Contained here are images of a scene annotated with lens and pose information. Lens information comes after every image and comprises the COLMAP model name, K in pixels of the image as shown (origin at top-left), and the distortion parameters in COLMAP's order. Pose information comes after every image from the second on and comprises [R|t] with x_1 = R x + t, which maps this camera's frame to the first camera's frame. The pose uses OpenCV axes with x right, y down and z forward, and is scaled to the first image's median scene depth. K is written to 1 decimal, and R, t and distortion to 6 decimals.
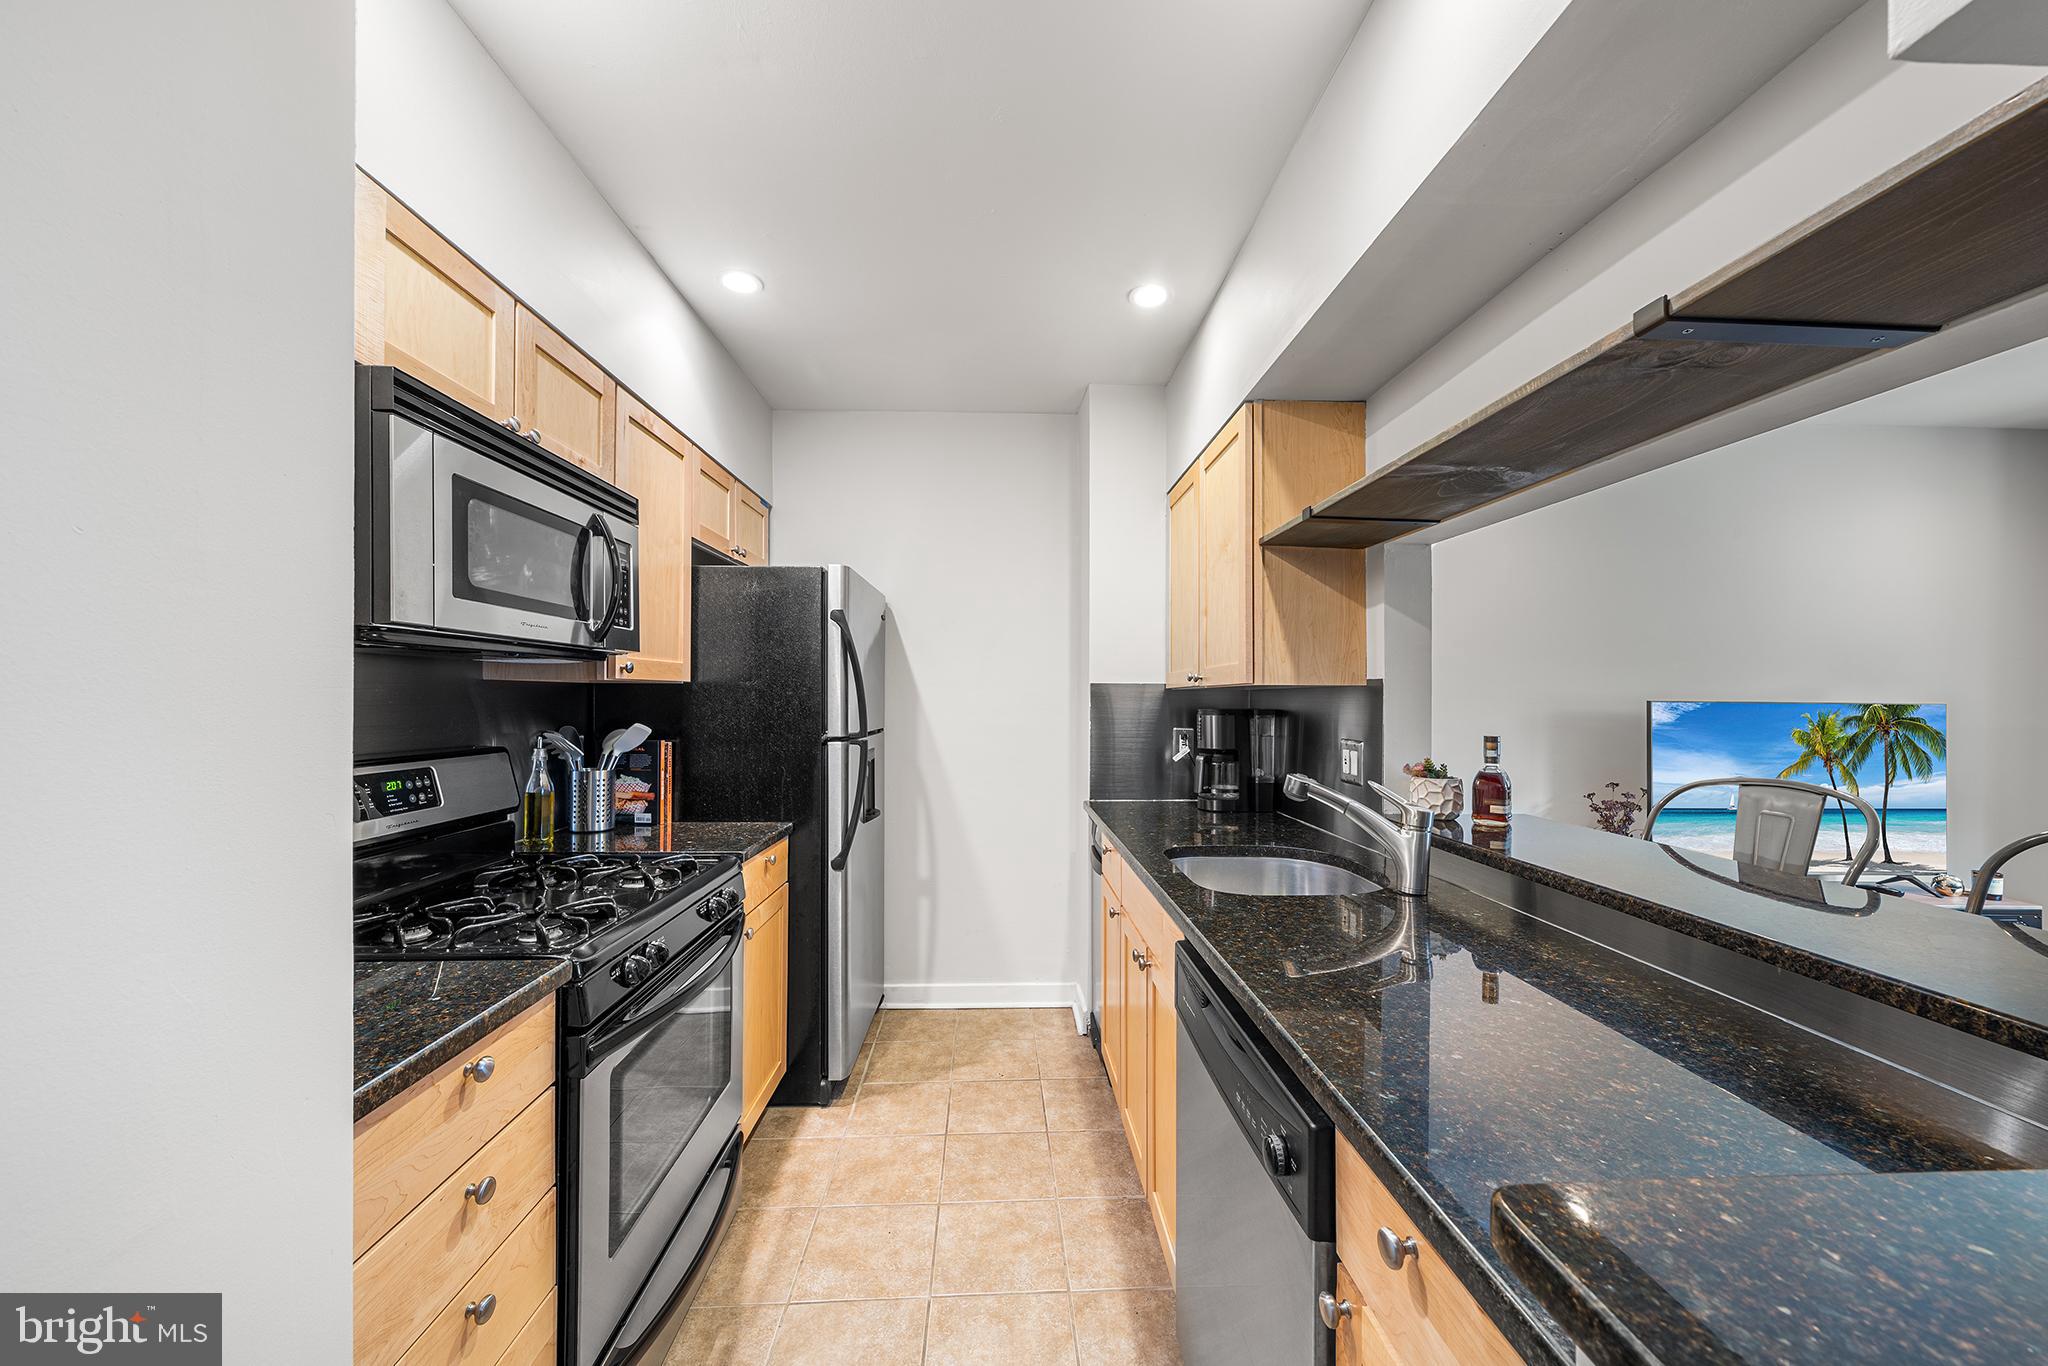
lens RADIAL K [[735.2, 0, 1024.9], [0, 735.2, 692.3], [0, 0, 1]] dist [-0.012094, -0.000034]
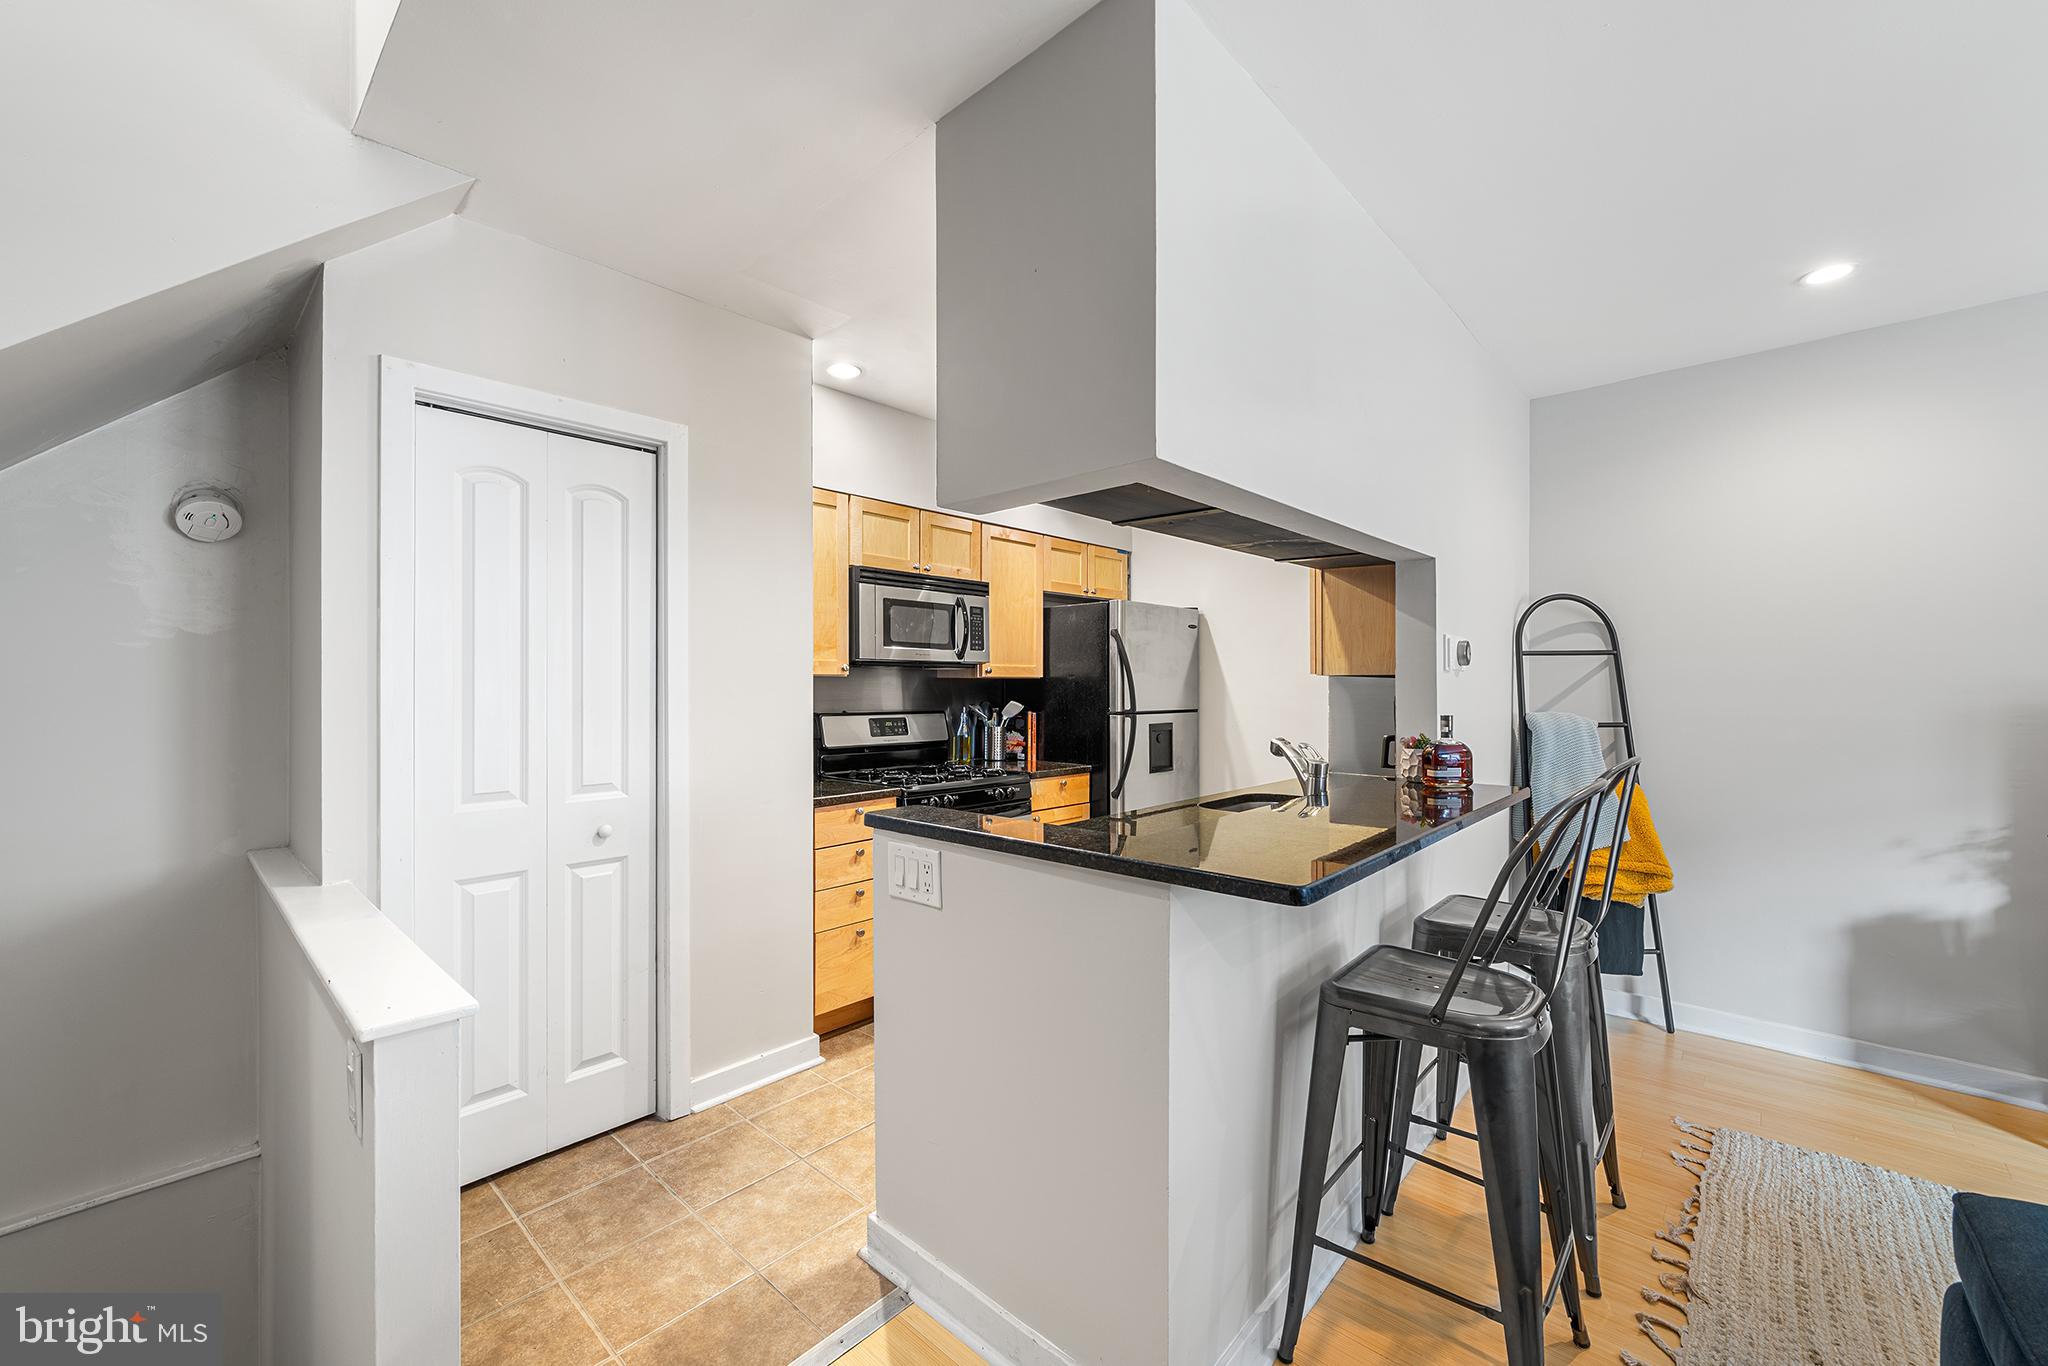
lens RADIAL K [[806.0, 0, 1024.0], [0, 806.0, 683.0], [0, 0, 1]] dist [0.000148, -0.000007]
pose [[0.704244, -0.006623, -0.709927, 0.883548], [0.006649, 0.999974, -0.002733, 0.003651], [0.709927, -0.002796, 0.704270, -0.359652]]
